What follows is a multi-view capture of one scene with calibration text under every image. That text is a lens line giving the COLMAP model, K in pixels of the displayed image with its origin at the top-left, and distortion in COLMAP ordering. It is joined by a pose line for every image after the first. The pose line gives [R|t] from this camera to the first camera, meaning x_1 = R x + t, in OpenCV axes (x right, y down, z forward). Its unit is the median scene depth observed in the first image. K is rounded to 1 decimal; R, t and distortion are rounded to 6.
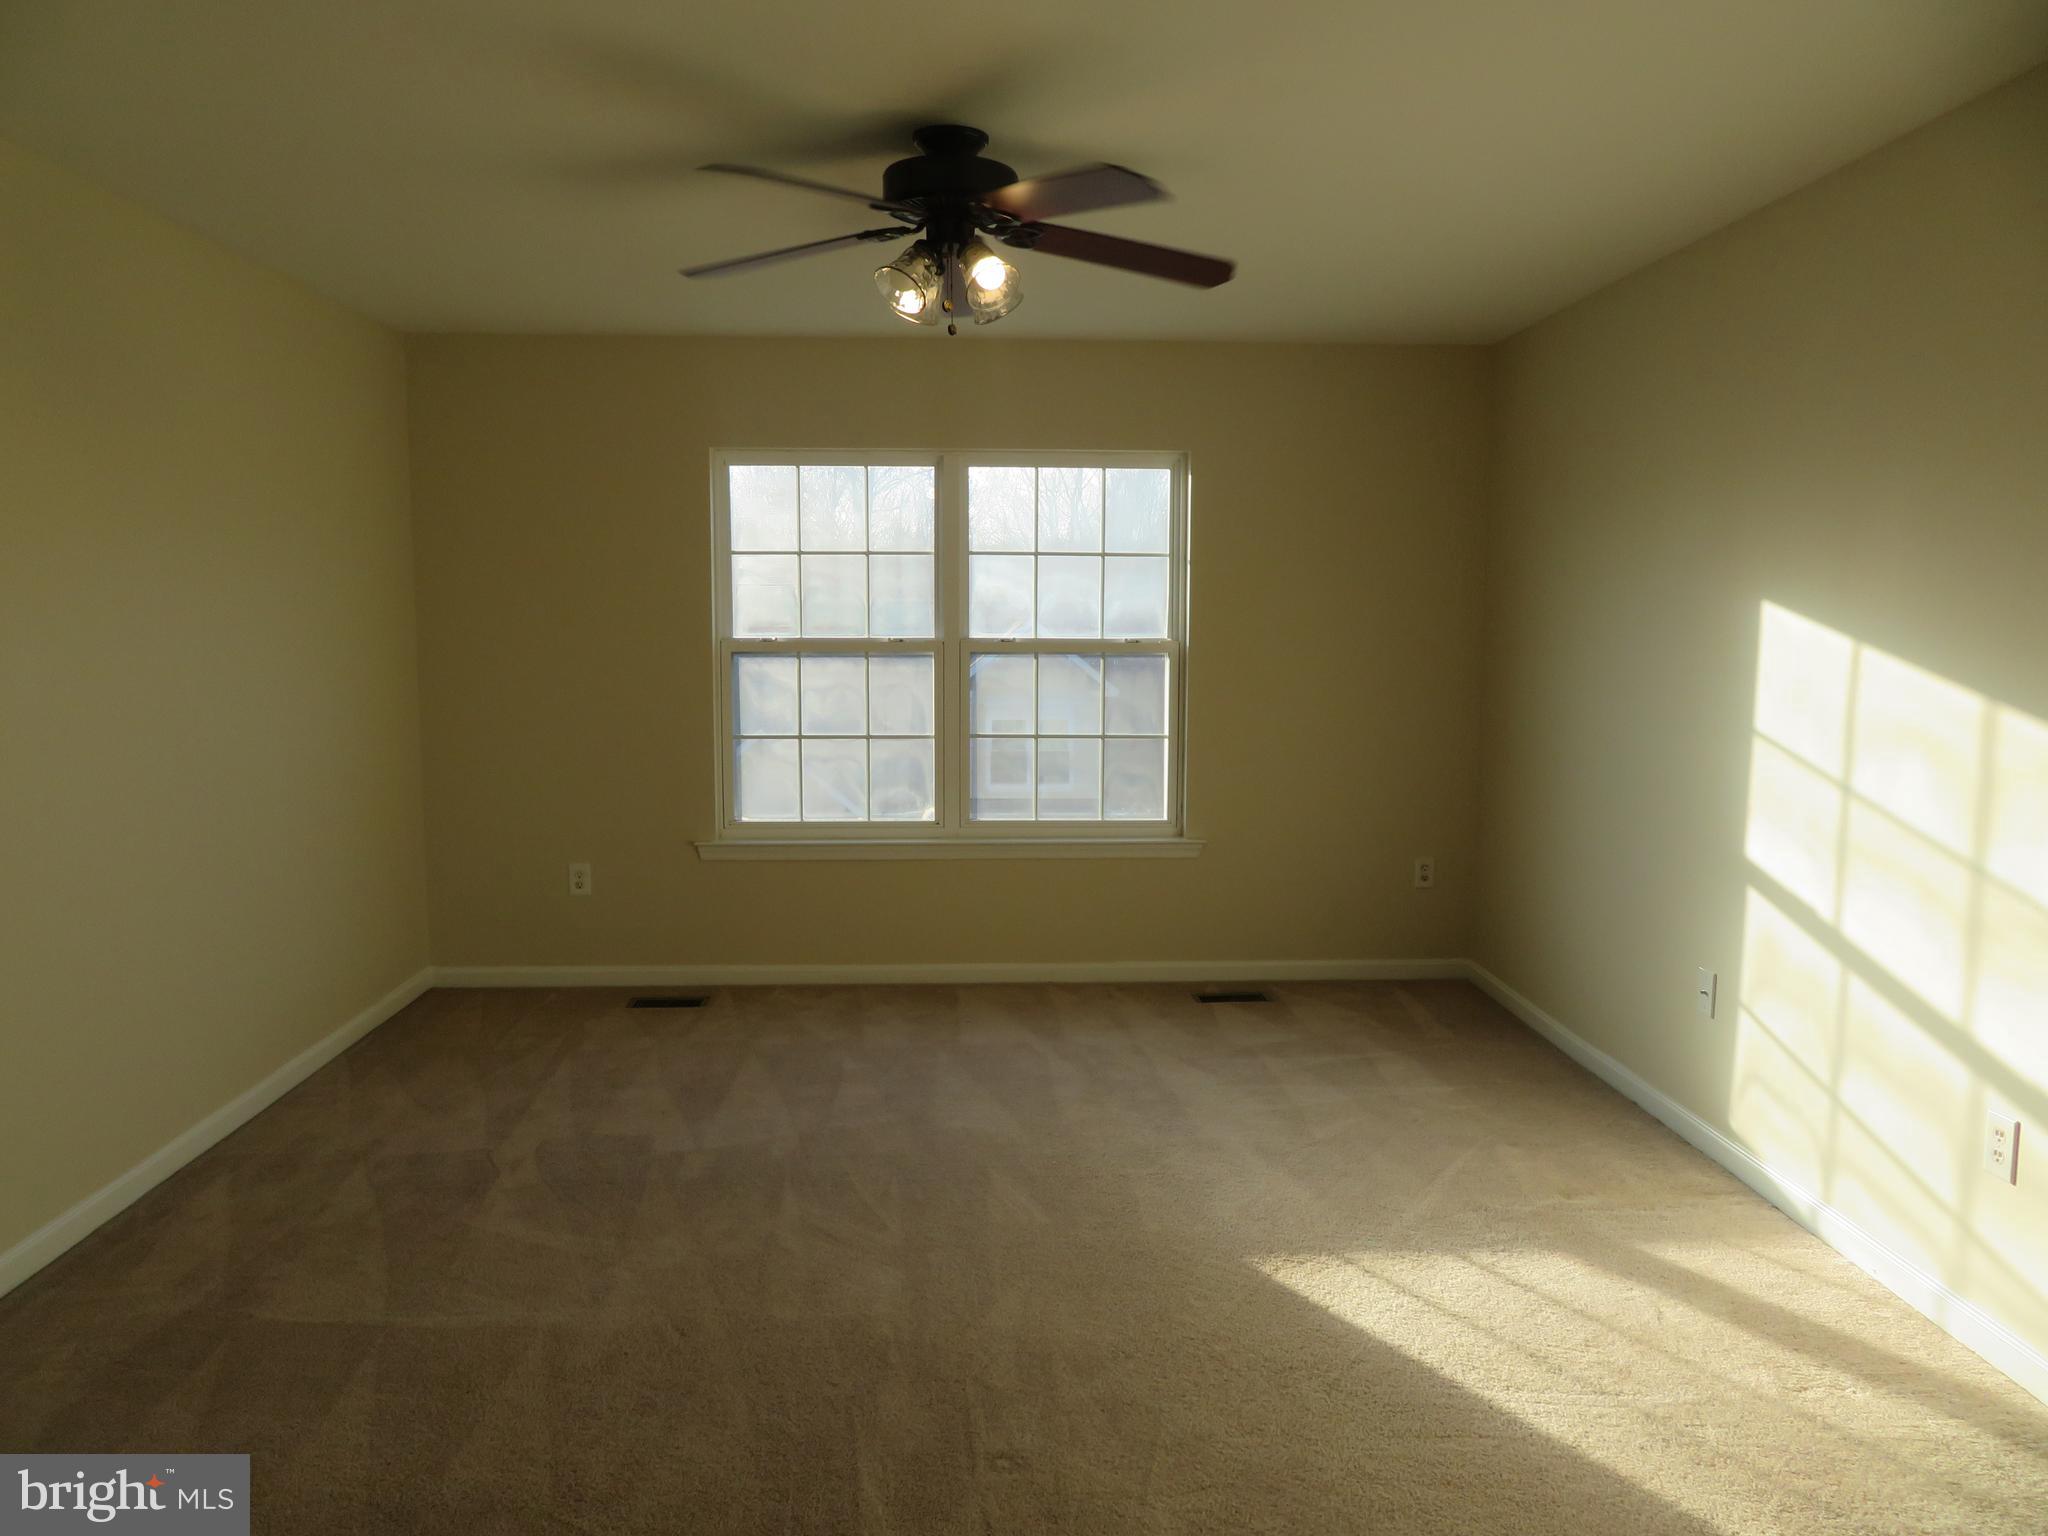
lens RADIAL K [[1432.2, 0, 983.0], [0, 1432.2, 744.9], [0, 0, 1]] dist [-0.020766, -0.004381]
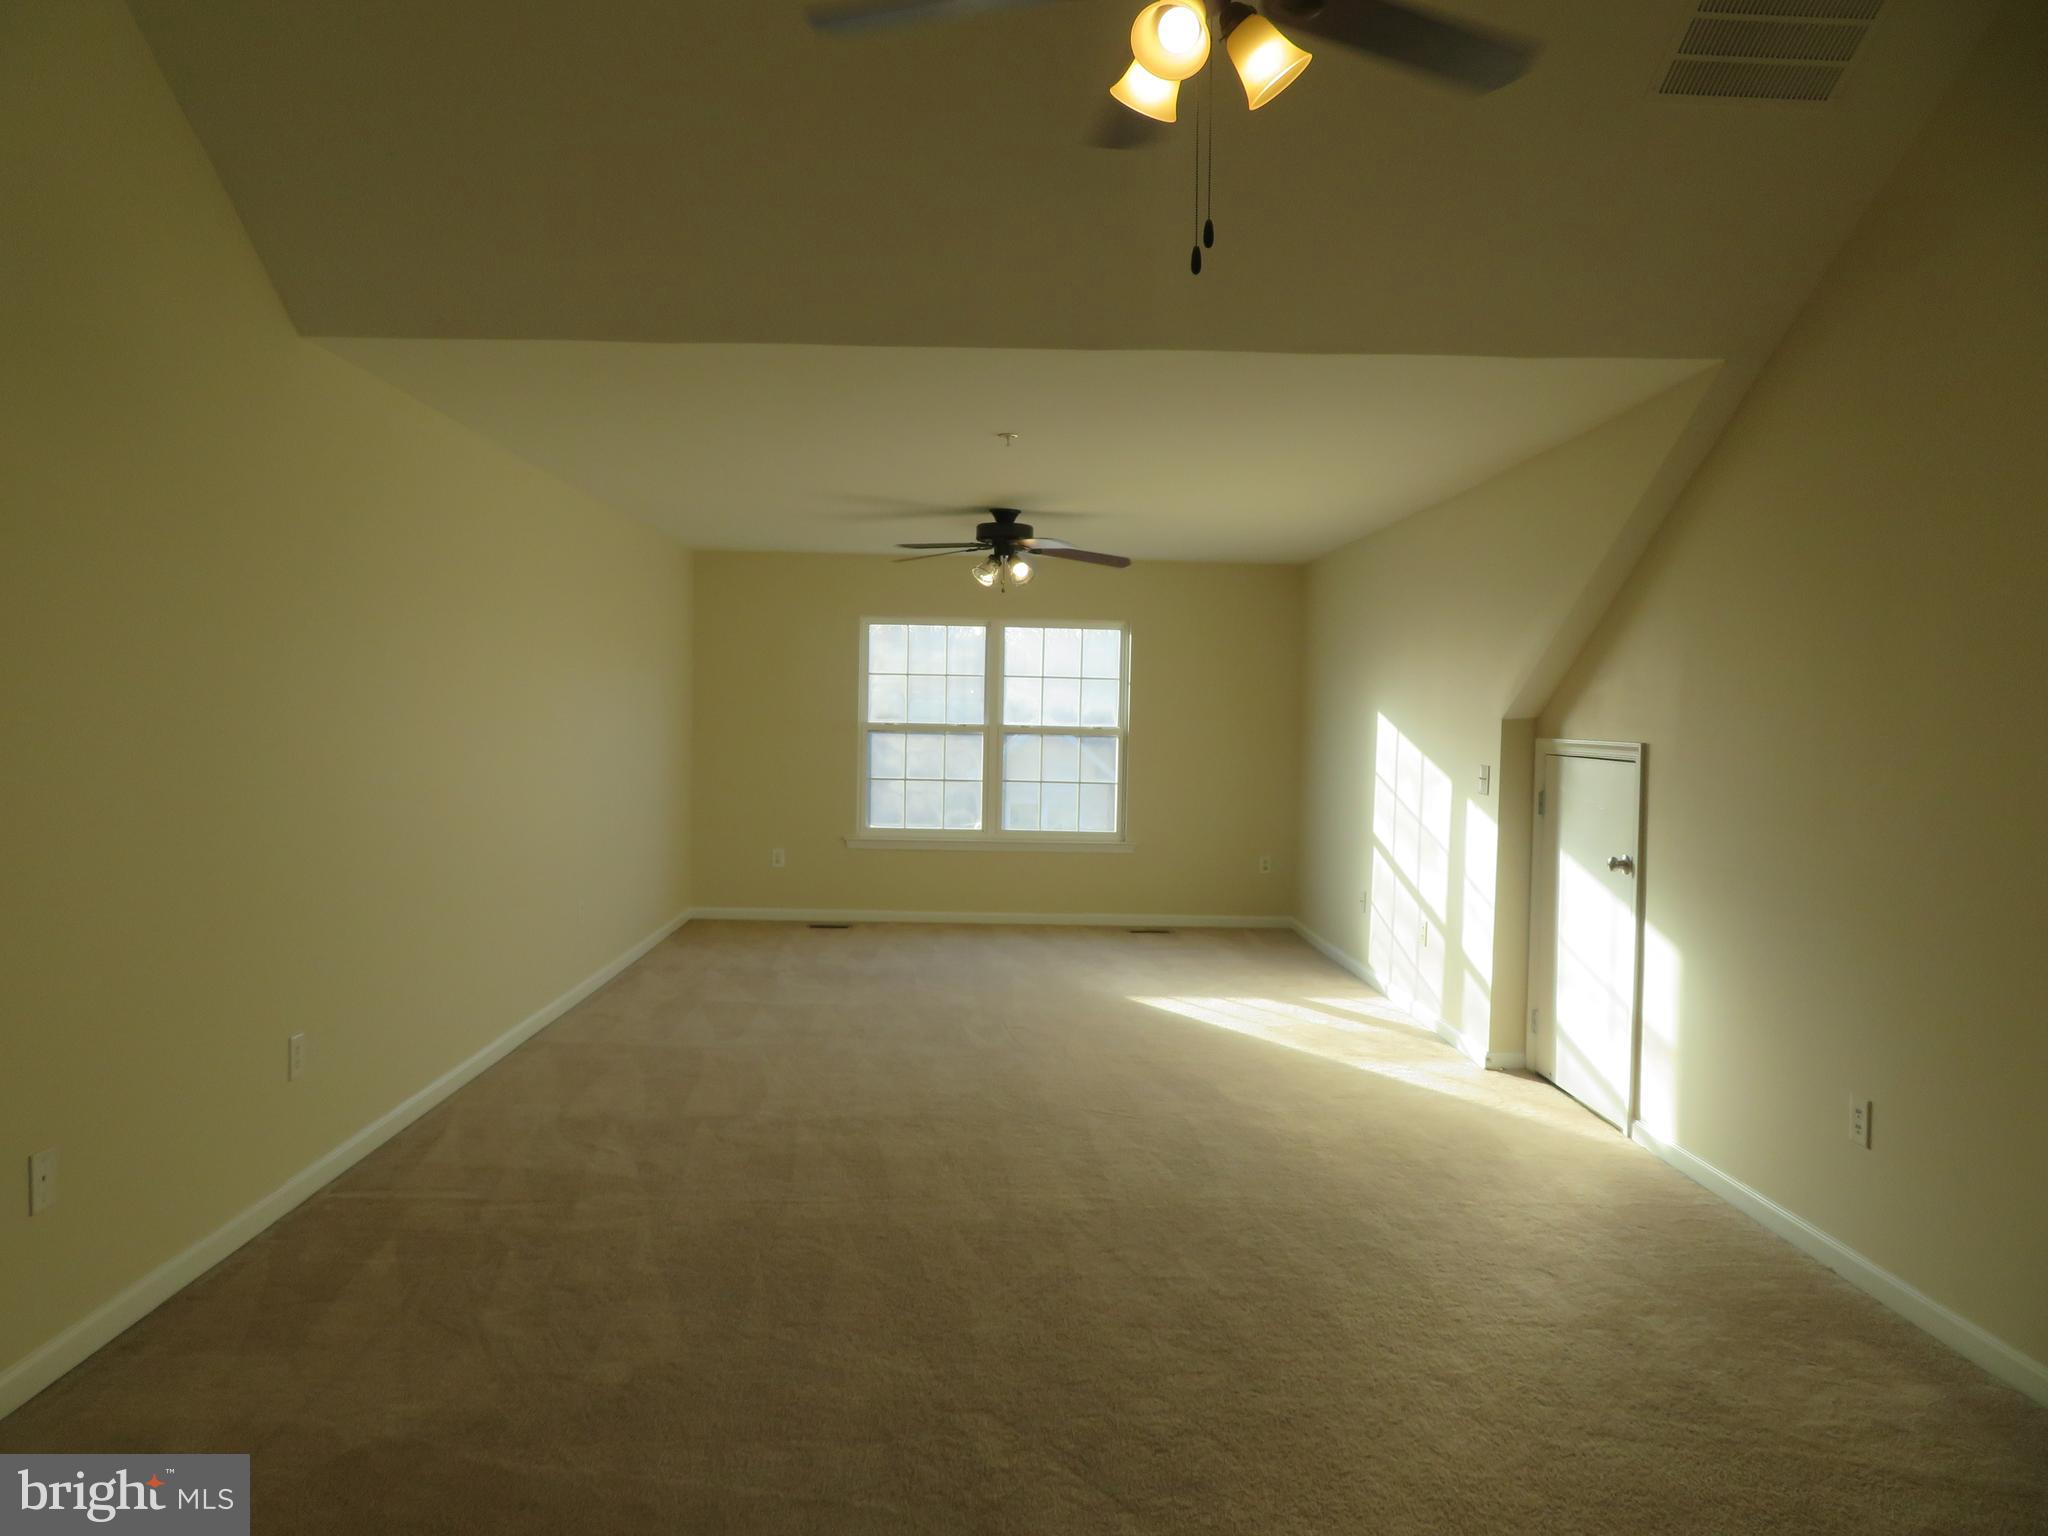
lens RADIAL K [[1464.6, 0, 1008.2], [0, 1464.6, 773.6], [0, 0, 1]] dist [-0.011220, 0.003957]
pose [[0.999821, 0.018023, 0.005764, -0.013392], [-0.017730, 0.998717, -0.047445, 0.070274], [-0.006612, 0.047334, 0.998857, -0.787112]]
